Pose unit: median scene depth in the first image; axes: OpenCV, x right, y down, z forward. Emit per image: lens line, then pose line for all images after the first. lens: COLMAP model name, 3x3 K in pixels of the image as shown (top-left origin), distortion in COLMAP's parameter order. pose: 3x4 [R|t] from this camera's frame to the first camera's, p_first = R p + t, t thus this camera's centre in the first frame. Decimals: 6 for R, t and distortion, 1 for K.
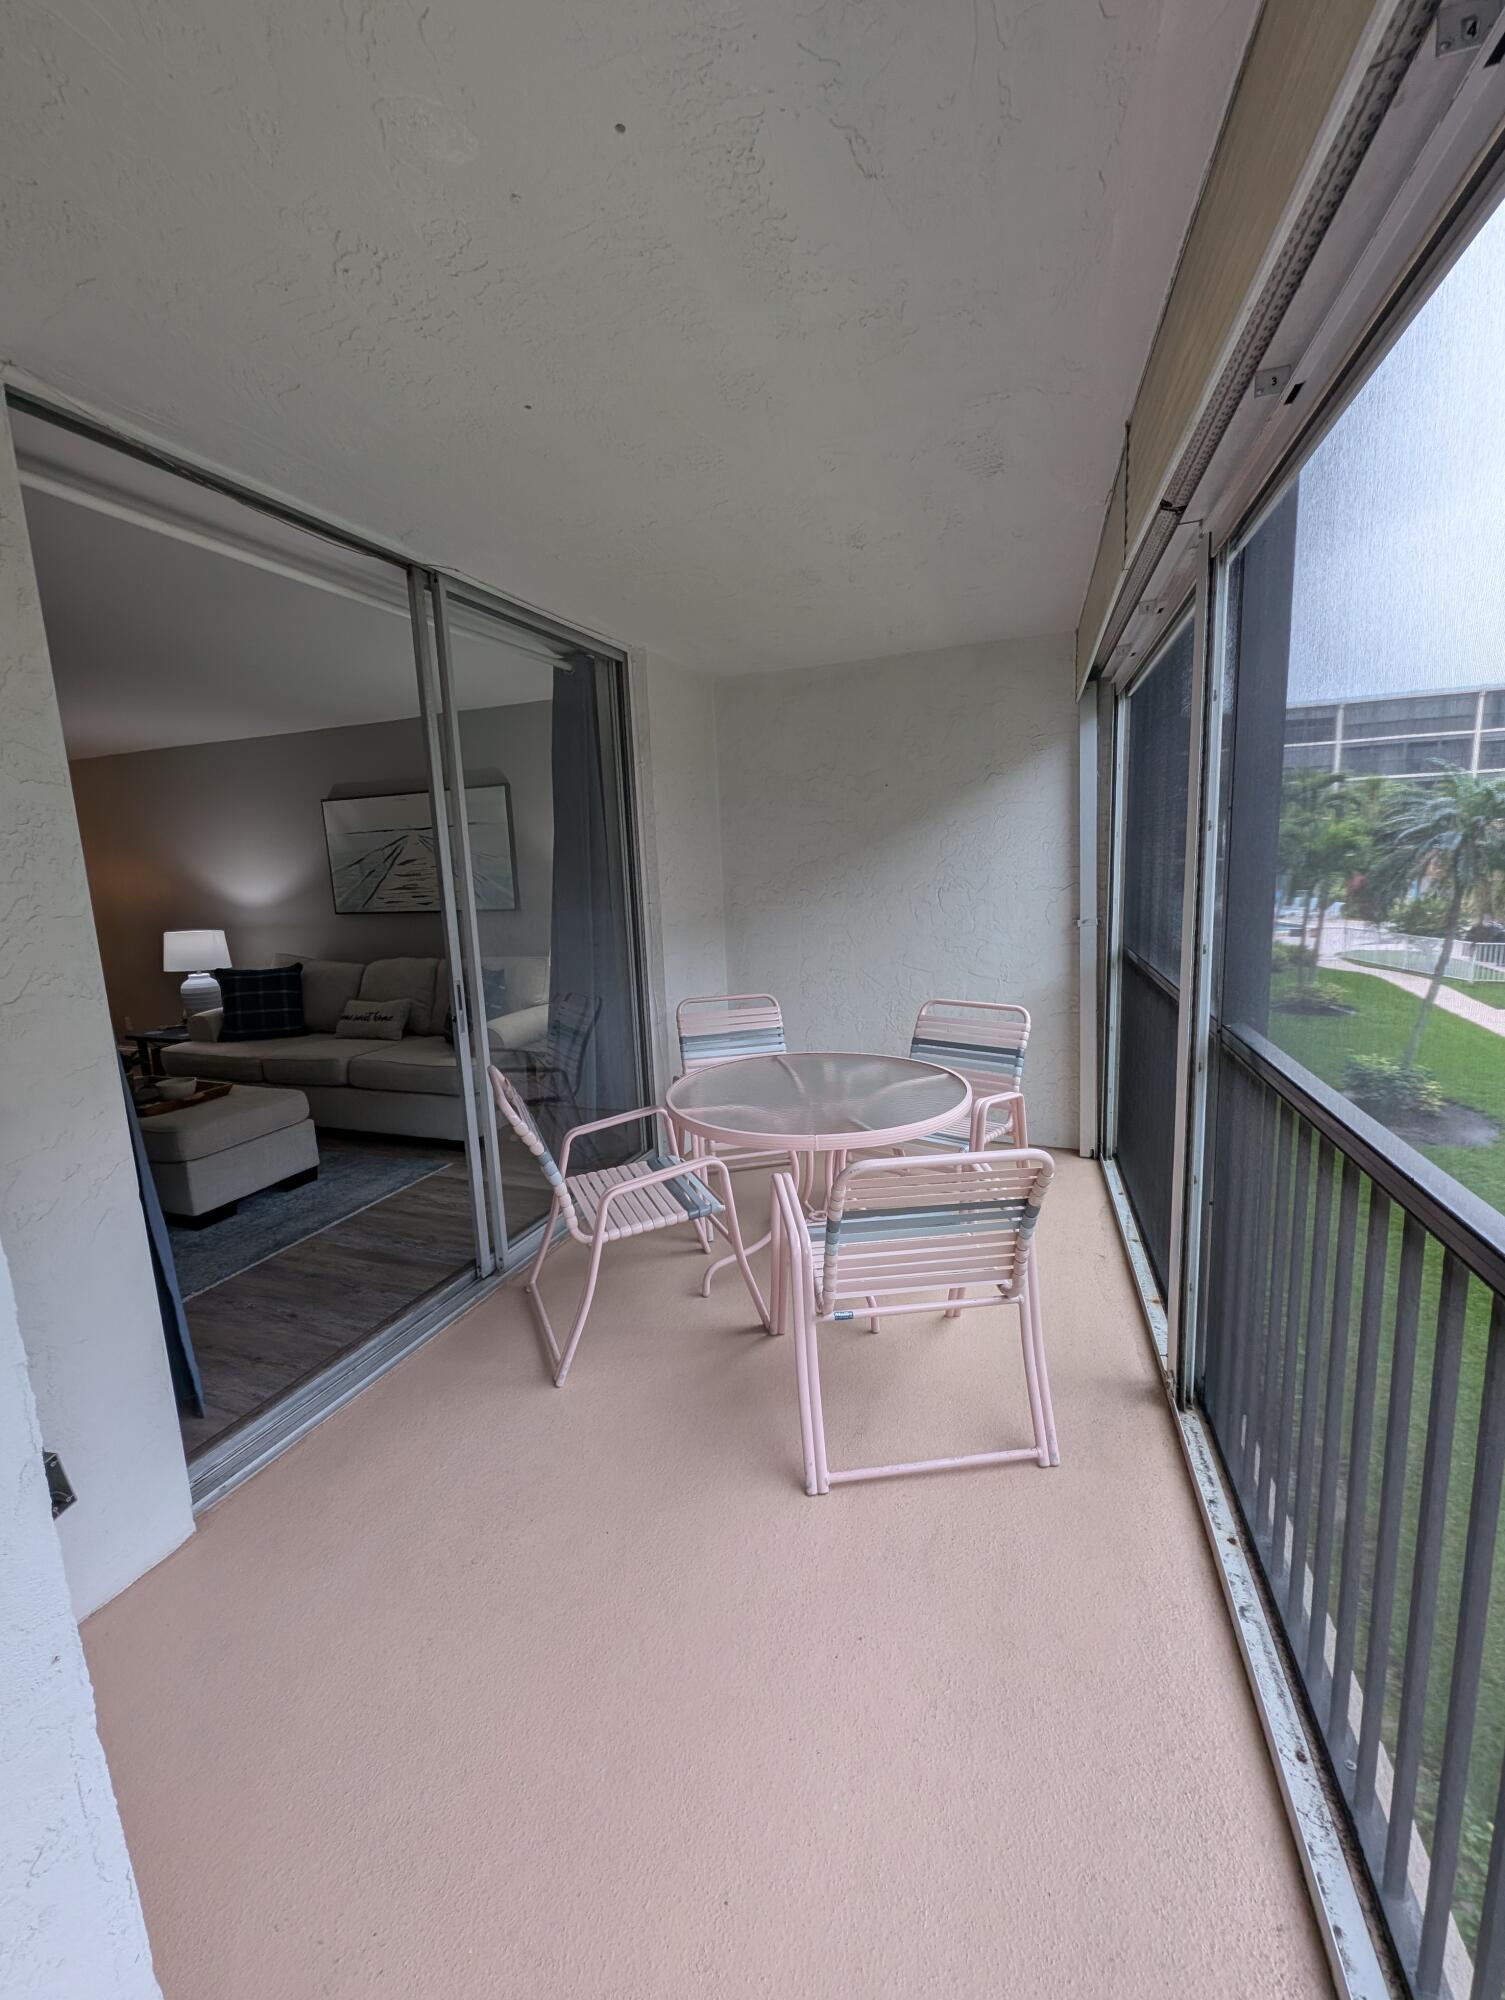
lens RADIAL K [[815.6, 0, 760.4], [0, 815.6, 994.6], [0, 0, 1]] dist [0.001179, 0.000072]
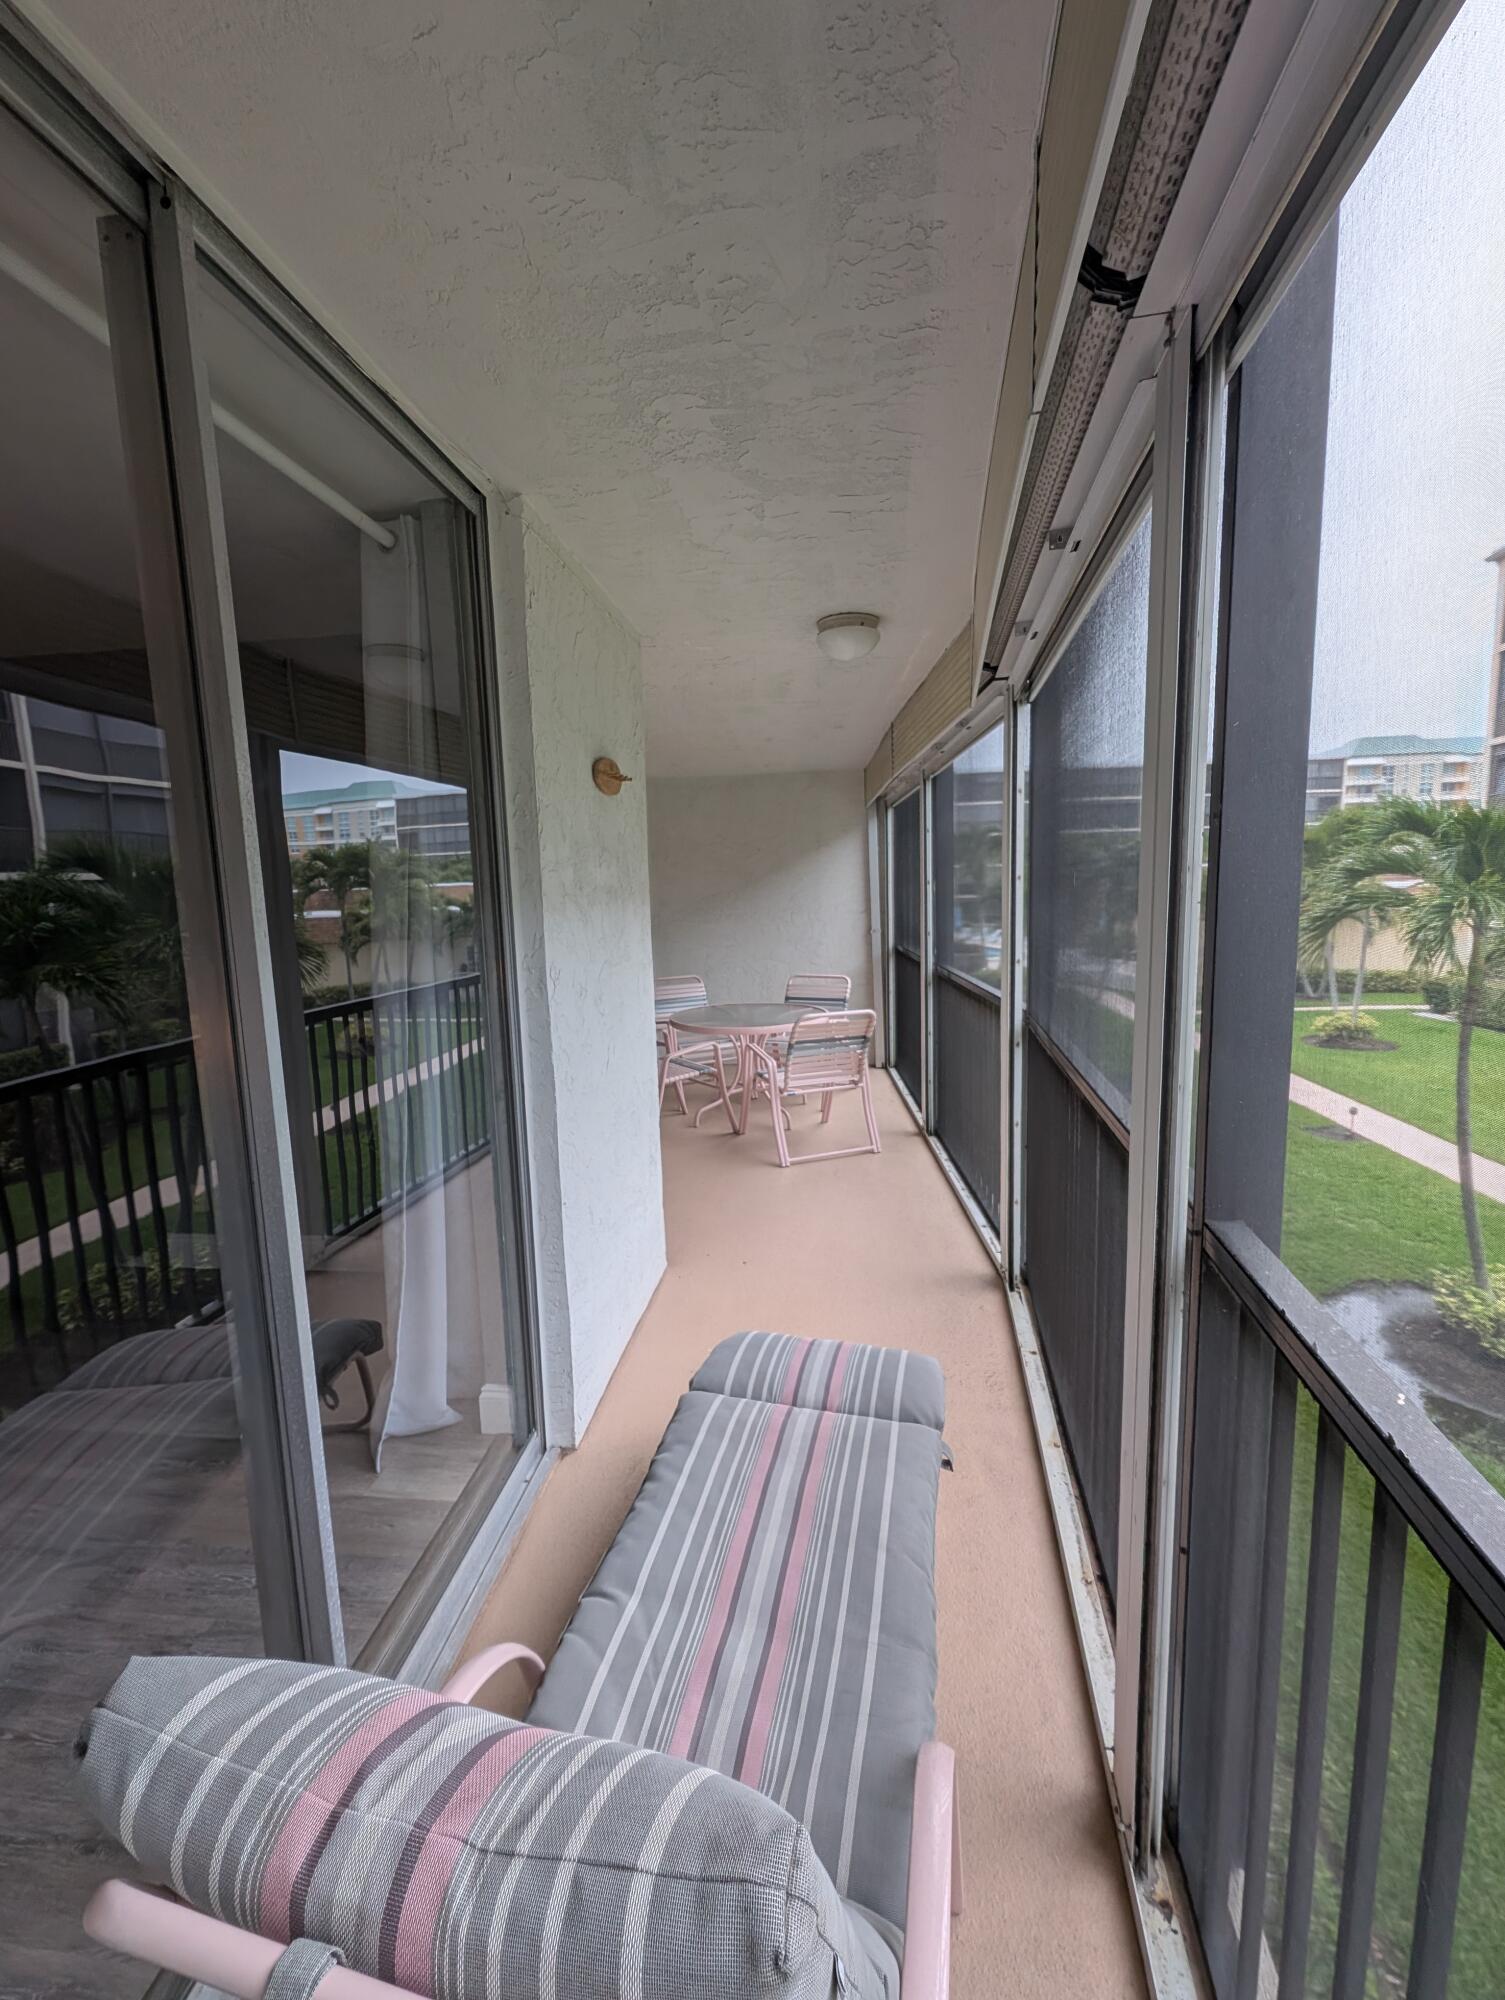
lens RADIAL K [[815.6, 0, 760.4], [0, 815.6, 994.6], [0, 0, 1]] dist [0.001179, 0.000072]
pose [[0.965295, -0.020918, 0.260324, -0.303571], [0.031991, 0.998751, -0.038373, 0.108387], [-0.259196, 0.045369, 0.964759, -0.634426]]
